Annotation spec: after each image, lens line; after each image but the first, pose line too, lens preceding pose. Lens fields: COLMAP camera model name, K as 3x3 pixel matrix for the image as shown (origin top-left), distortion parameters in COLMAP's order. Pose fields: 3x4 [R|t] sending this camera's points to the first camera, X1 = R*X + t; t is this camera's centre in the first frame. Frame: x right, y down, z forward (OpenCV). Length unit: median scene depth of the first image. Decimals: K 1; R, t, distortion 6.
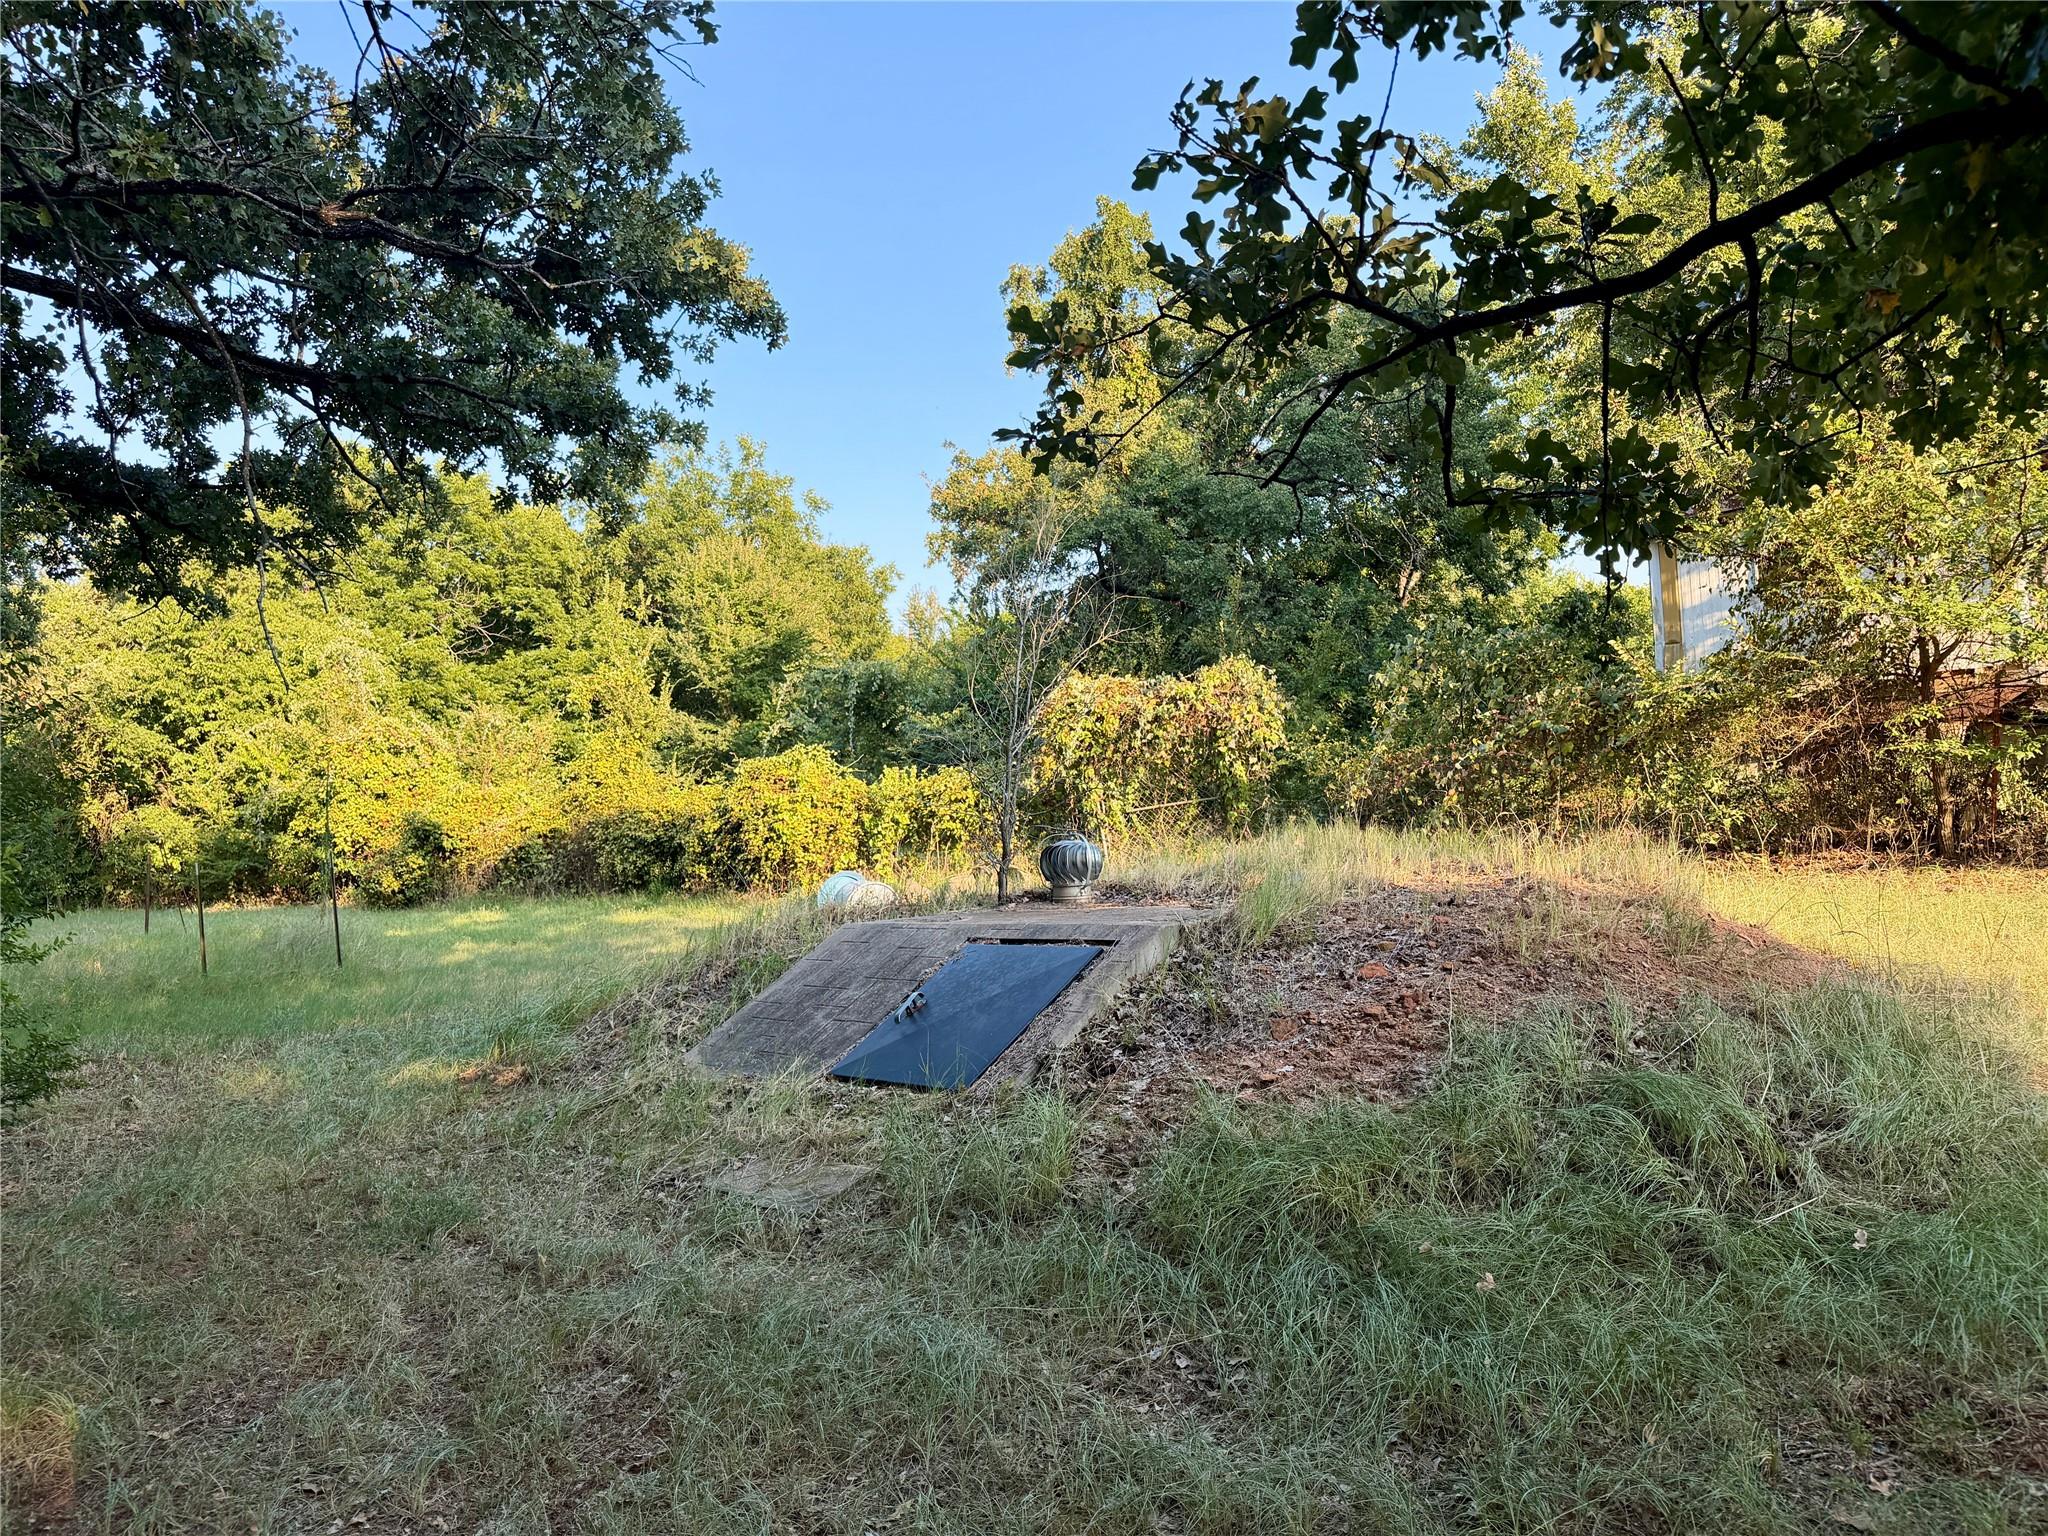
lens RADIAL K [[1432.5, 0, 1026.4], [0, 1432.5, 769.6], [0, 0, 1]] dist [0.063478, 0.000269]
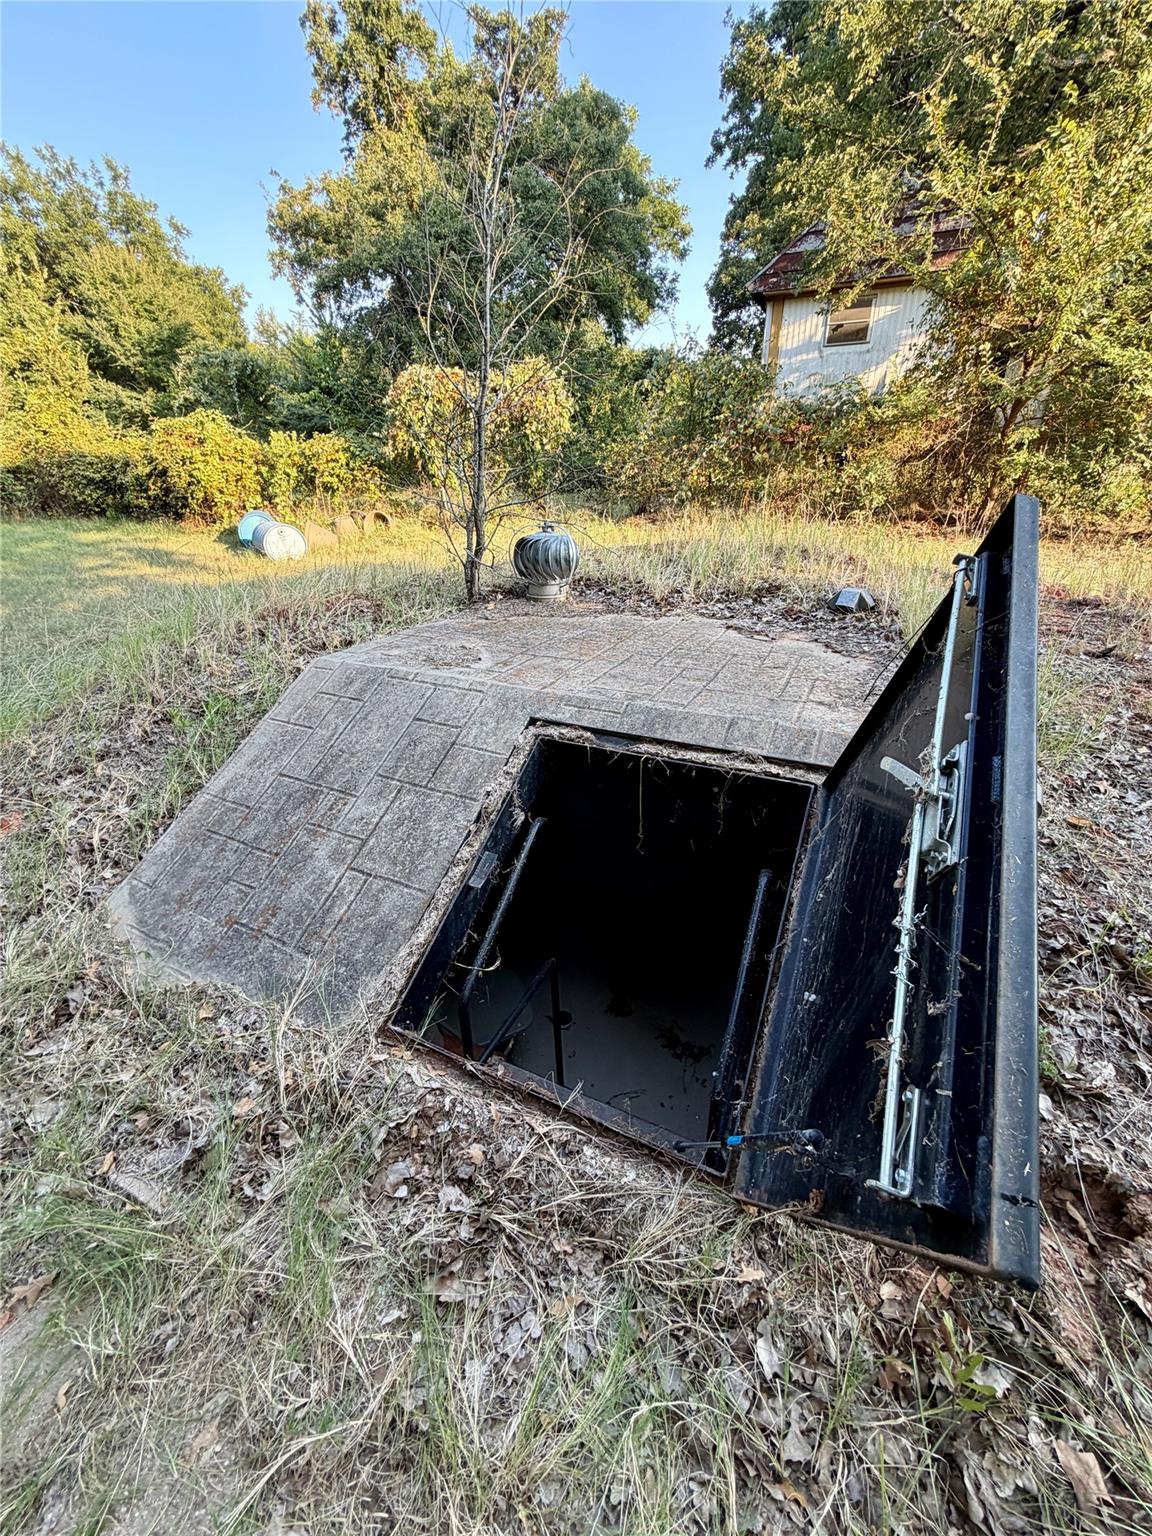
lens RADIAL K [[619.4, 0, 573.8], [0, 619.4, 762.7], [0, 0, 1]] dist [-0.001618, -0.000052]
pose [[0.945469, -0.102795, 0.309066, -0.030038], [-0.050259, 0.891485, 0.450255, 0.000026], [-0.321811, -0.441235, 0.837705, 0.188307]]
